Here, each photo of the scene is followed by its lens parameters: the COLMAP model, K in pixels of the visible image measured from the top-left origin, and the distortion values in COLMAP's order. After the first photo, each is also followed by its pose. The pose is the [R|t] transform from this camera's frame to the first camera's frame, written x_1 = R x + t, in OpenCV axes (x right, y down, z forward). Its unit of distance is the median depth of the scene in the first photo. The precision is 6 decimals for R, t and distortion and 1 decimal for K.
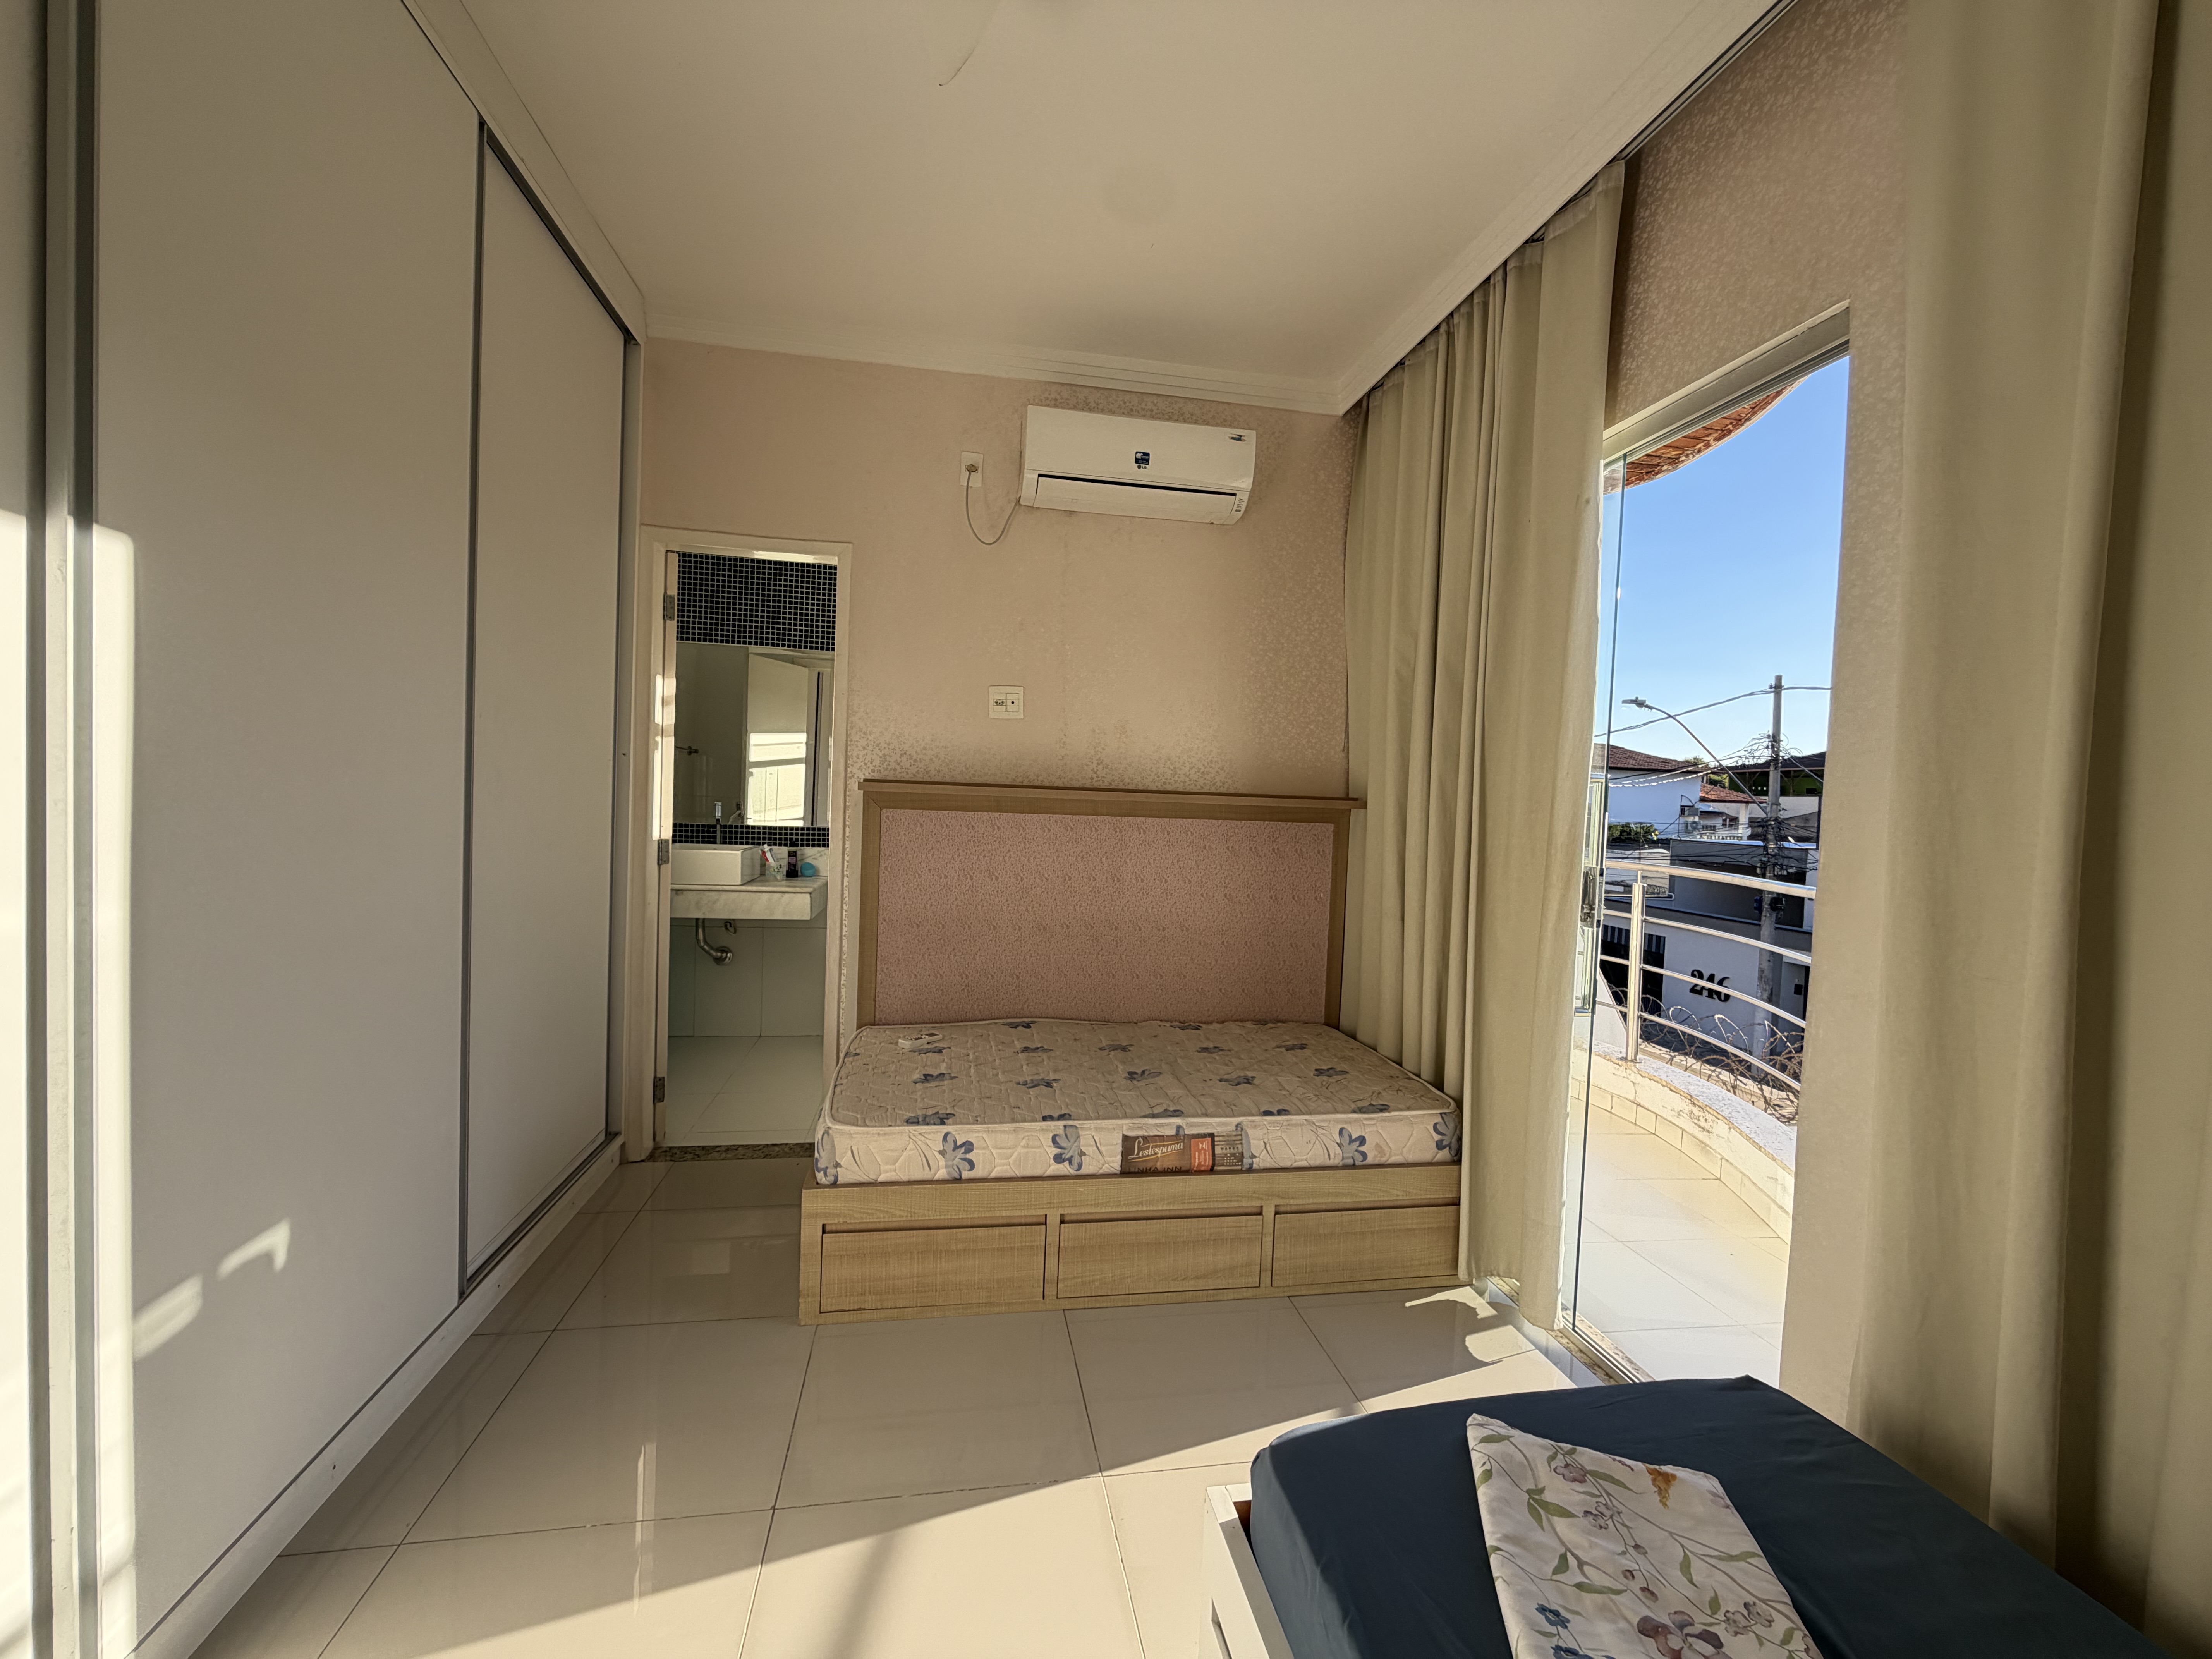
lens RADIAL K [[882.0, 0, 1103.4], [0, 882.0, 825.4], [0, 0, 1]] dist [-0.000007, 0.000108]
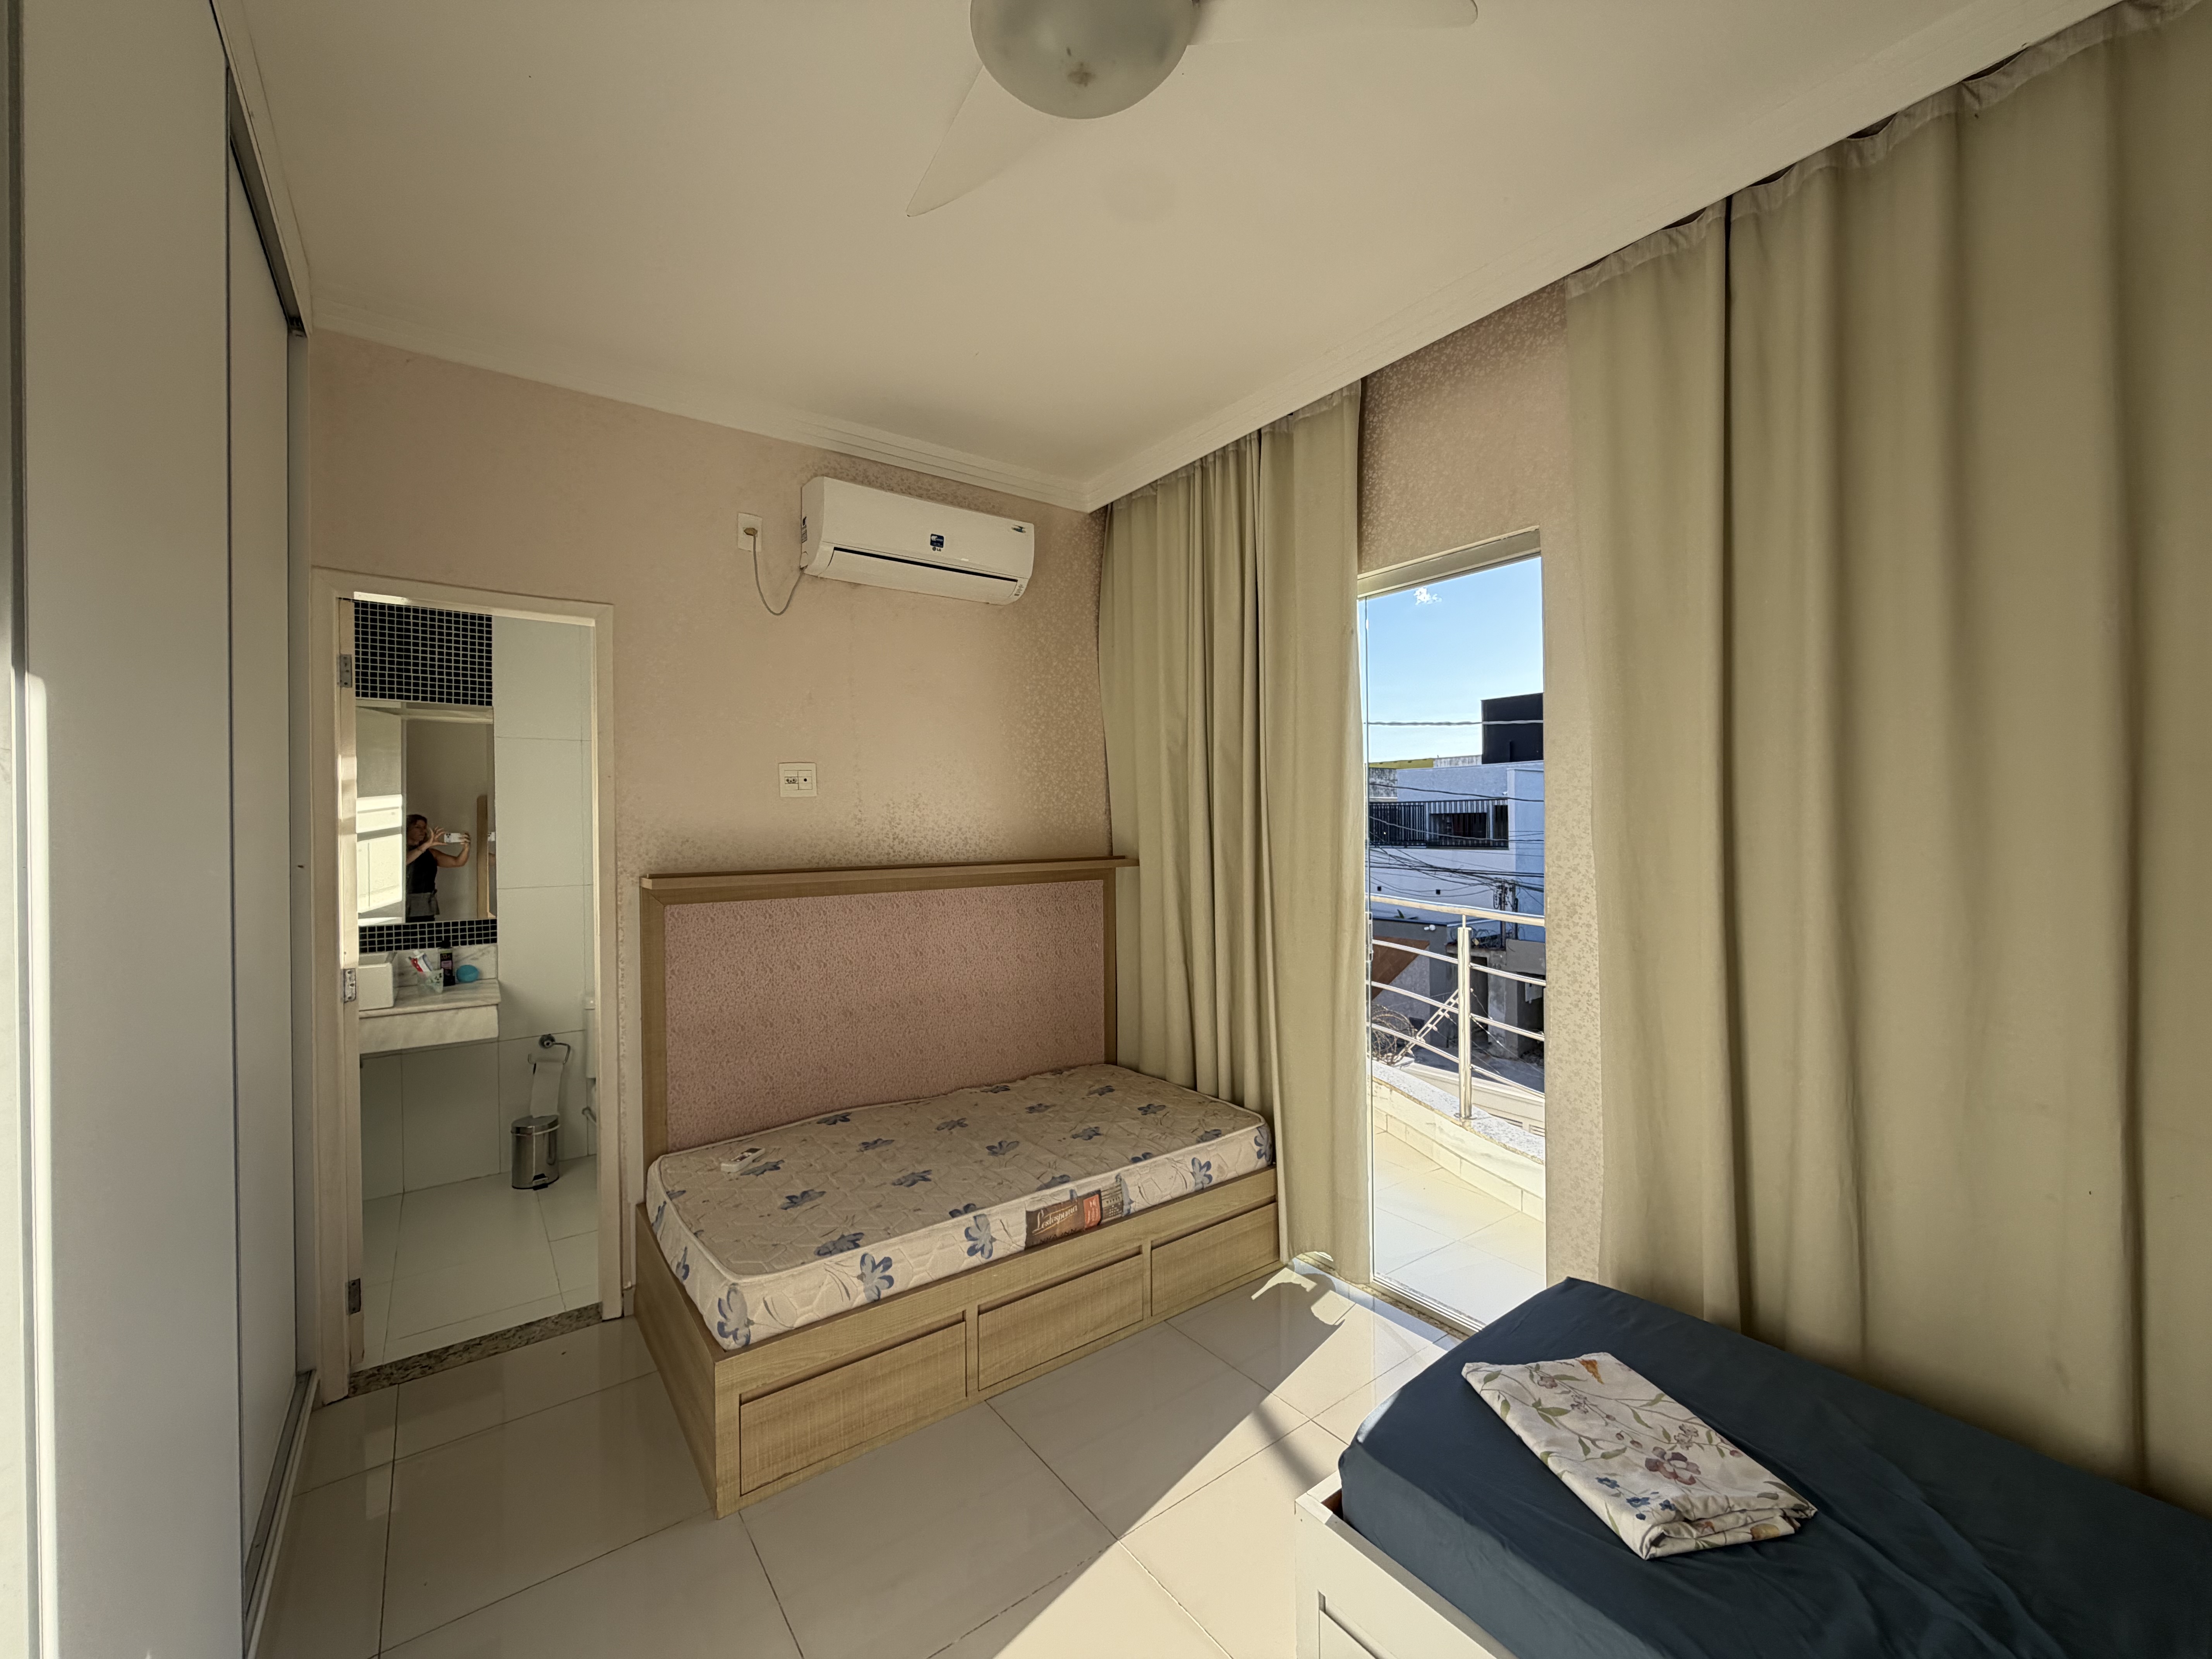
lens RADIAL K [[882.0, 0, 1098.7], [0, 882.0, 824.9], [0, 0, 1]] dist [-0.000007, 0.000108]
pose [[0.893497, -0.048300, 0.446465, -0.273692], [0.059219, 0.998190, -0.010526, -0.069394], [-0.445148, 0.035844, 0.894739, 0.014593]]
